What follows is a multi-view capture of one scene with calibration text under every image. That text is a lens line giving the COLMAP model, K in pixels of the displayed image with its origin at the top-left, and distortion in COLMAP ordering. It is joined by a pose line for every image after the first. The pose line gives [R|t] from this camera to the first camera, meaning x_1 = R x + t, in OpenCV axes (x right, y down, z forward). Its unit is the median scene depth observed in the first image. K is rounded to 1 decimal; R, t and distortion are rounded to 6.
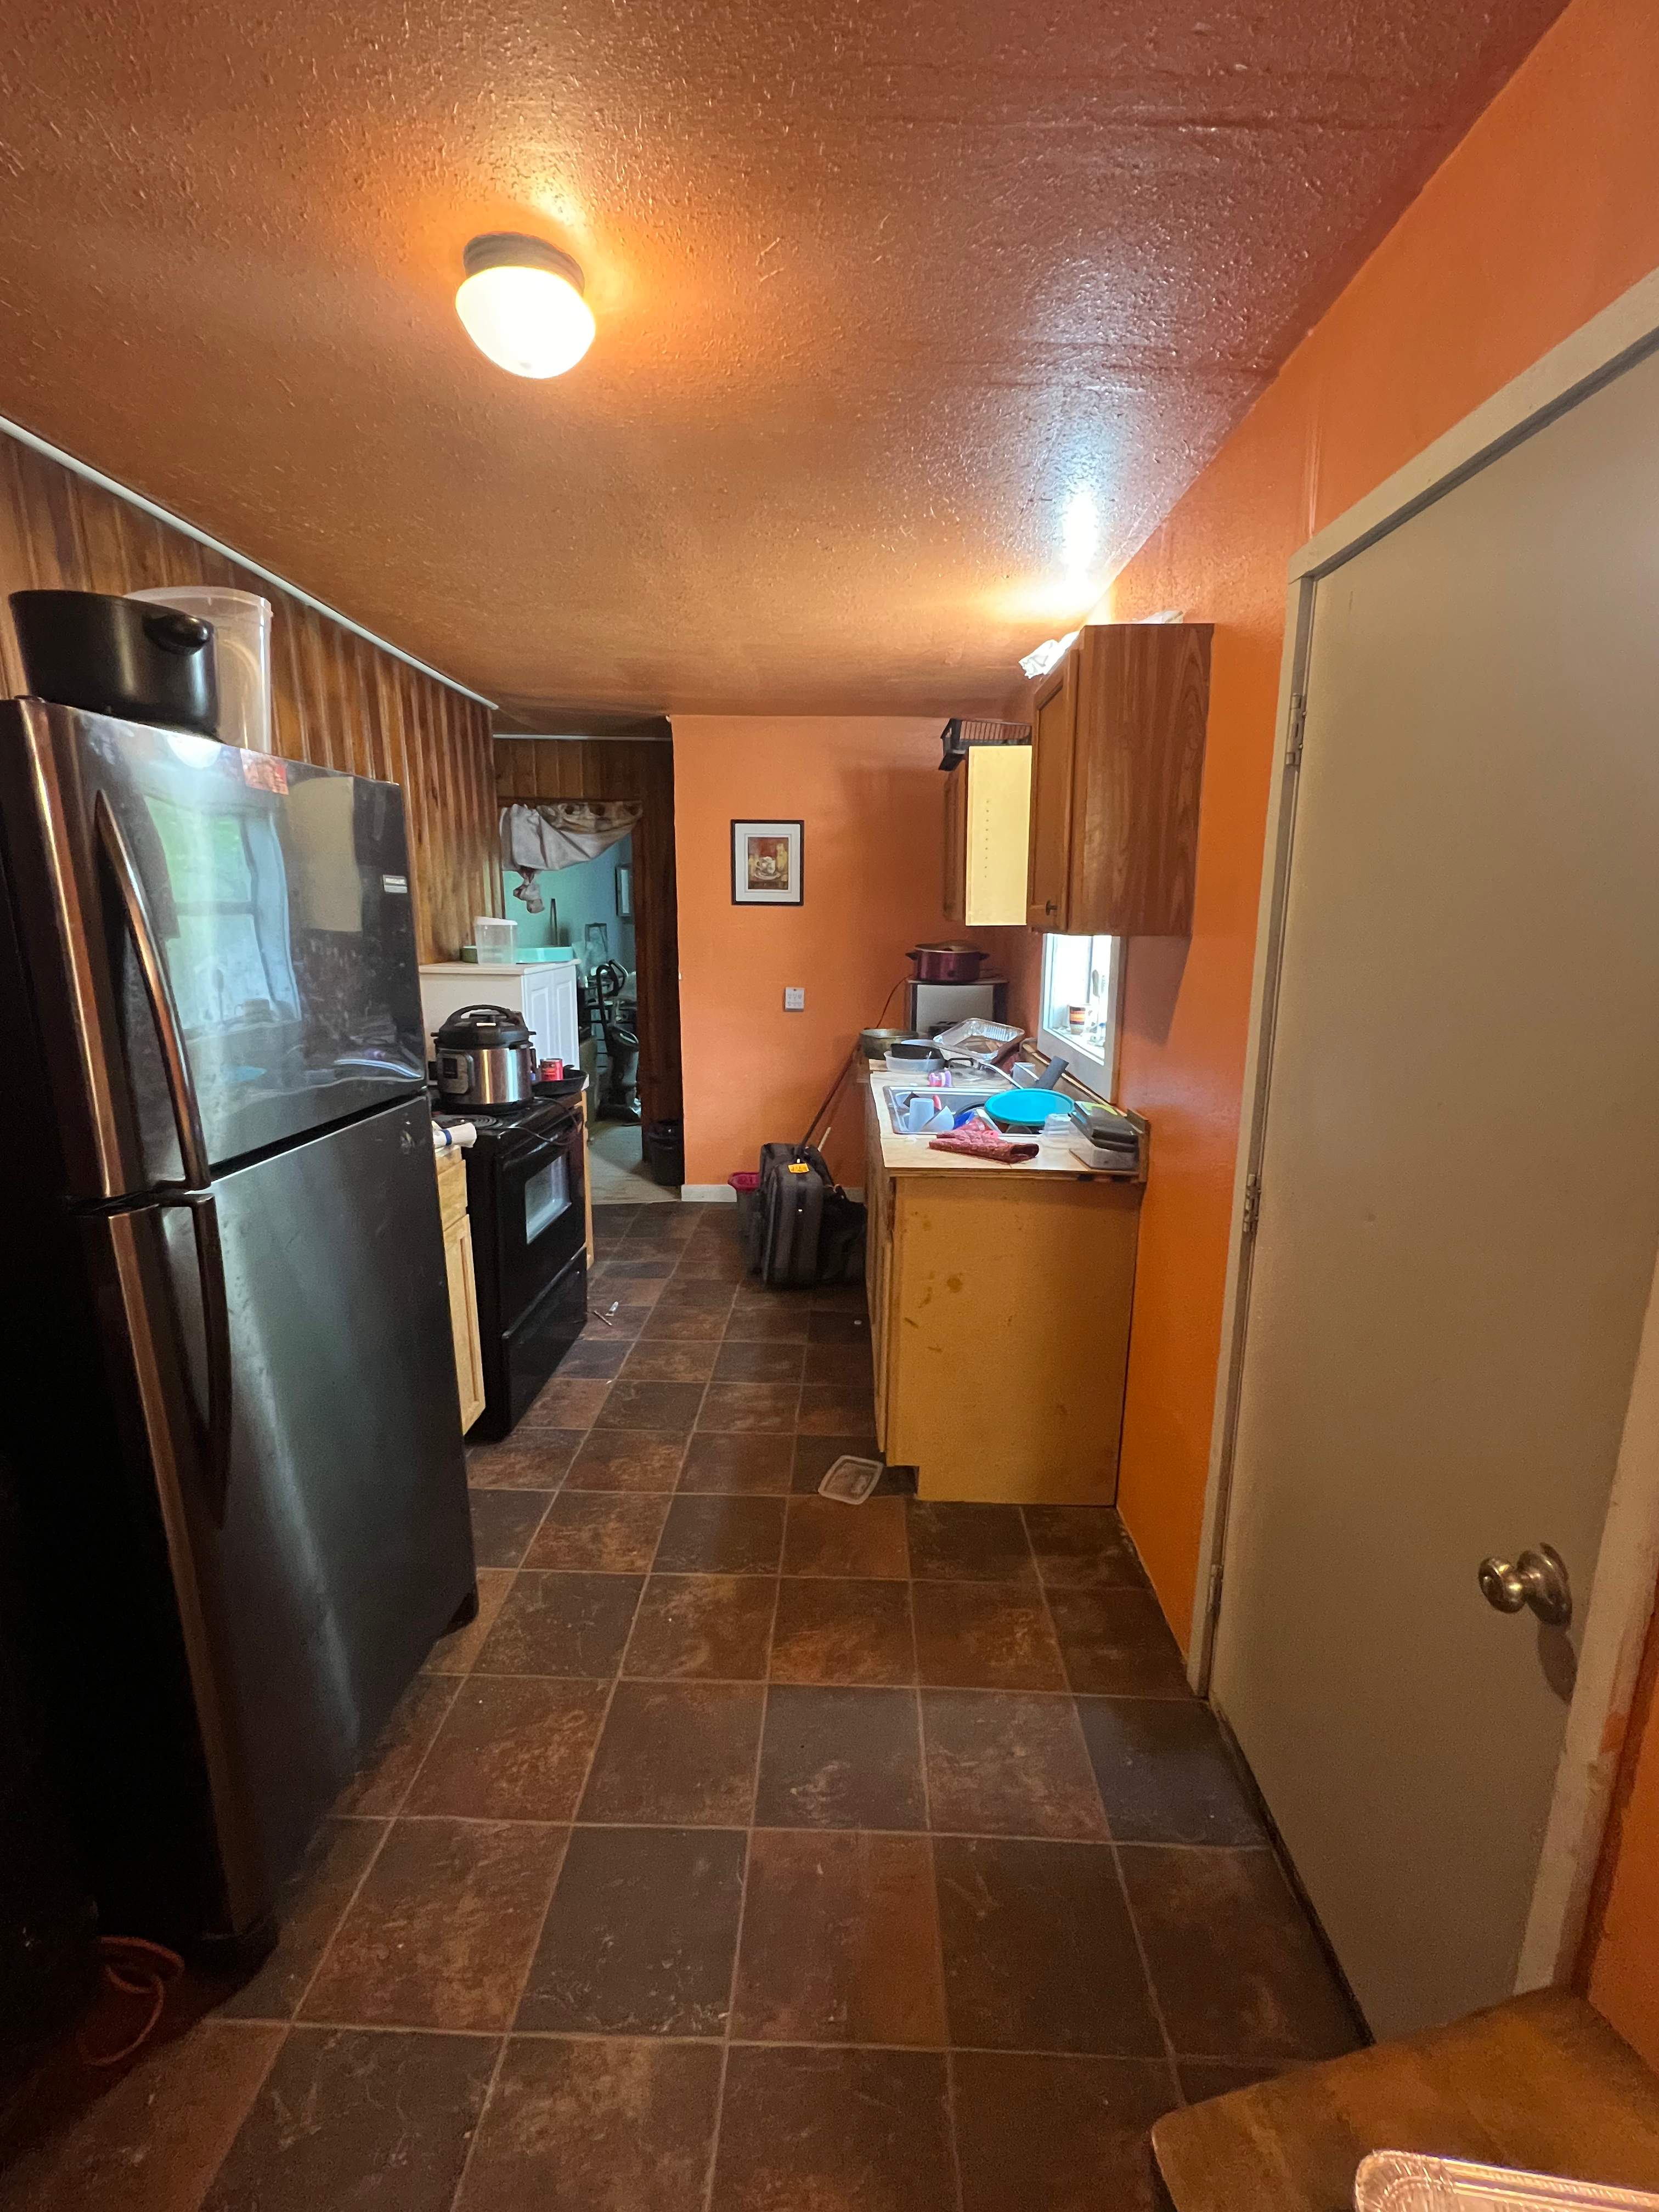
lens RADIAL K [[936.4, 0, 834.8], [0, 936.4, 1105.7], [0, 0, 1]] dist [-0.003536, 0.000800]
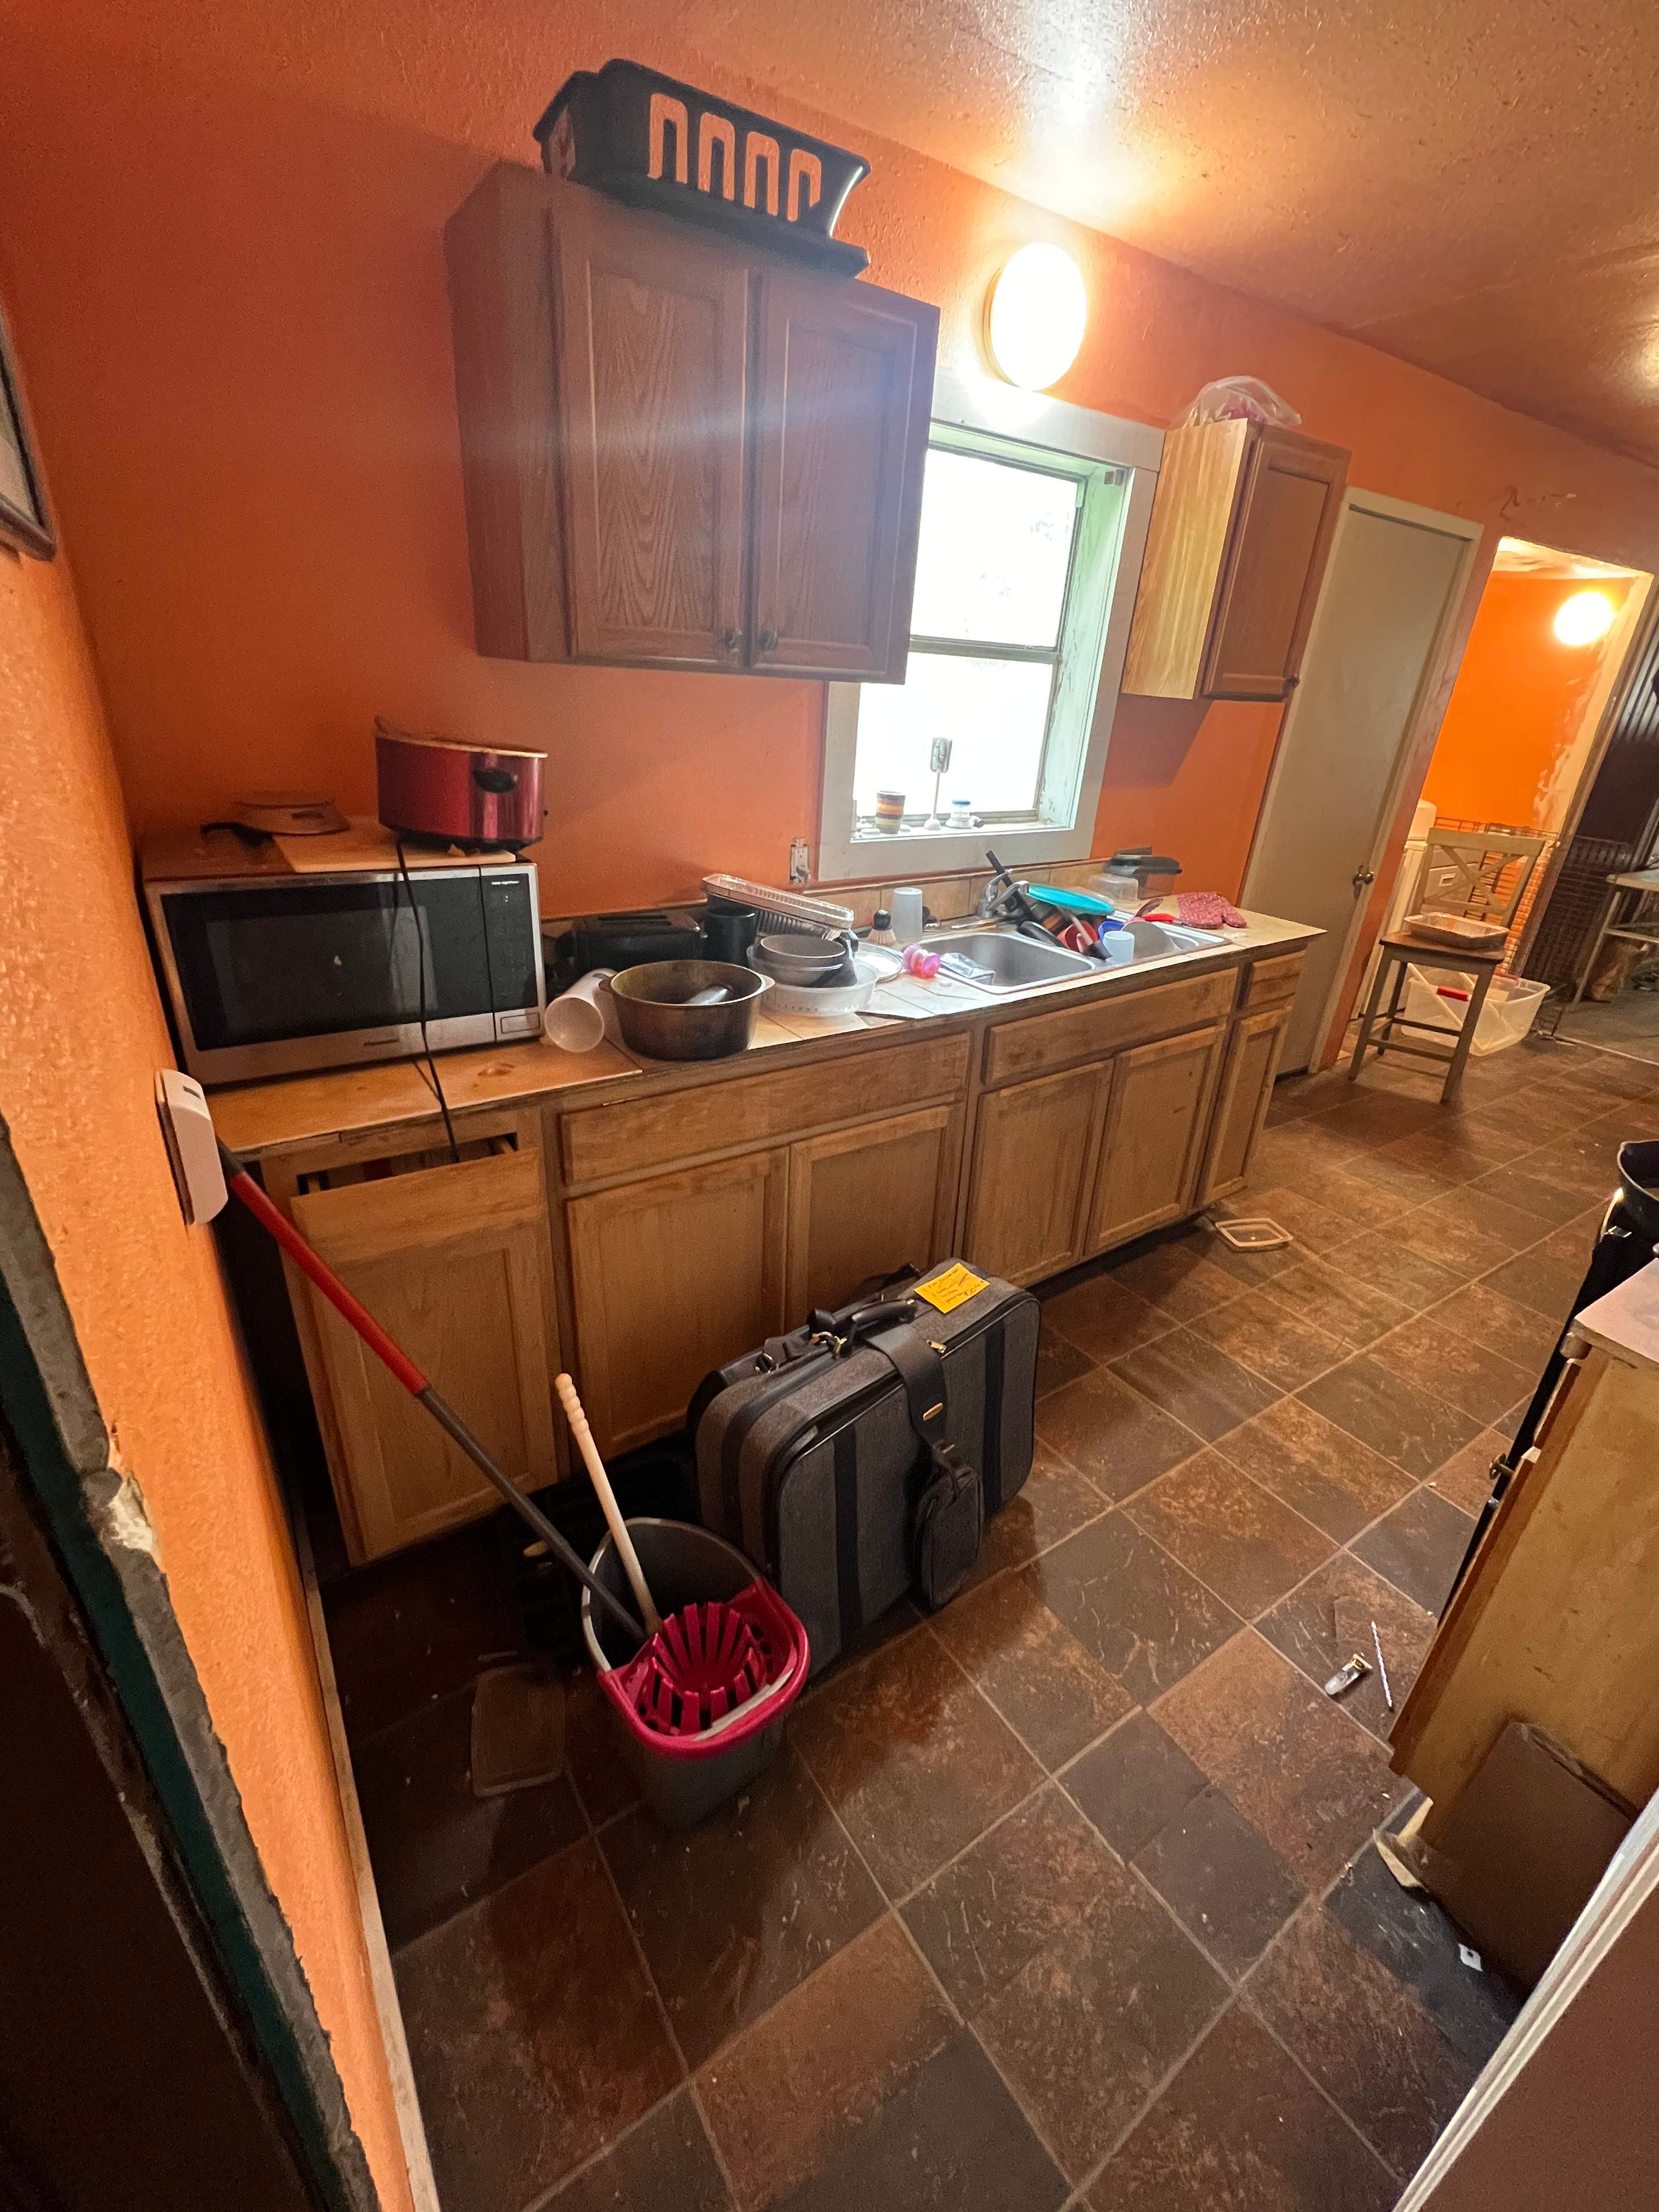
lens RADIAL K [[936.4, 0, 838.8], [0, 936.4, 1105.6], [0, 0, 1]] dist [-0.003536, 0.000800]
pose [[-0.570773, -0.394006, 0.720401, -0.452860], [0.101507, 0.836764, 0.538072, -0.384652], [-0.814809, 0.380243, -0.437608, 1.863795]]
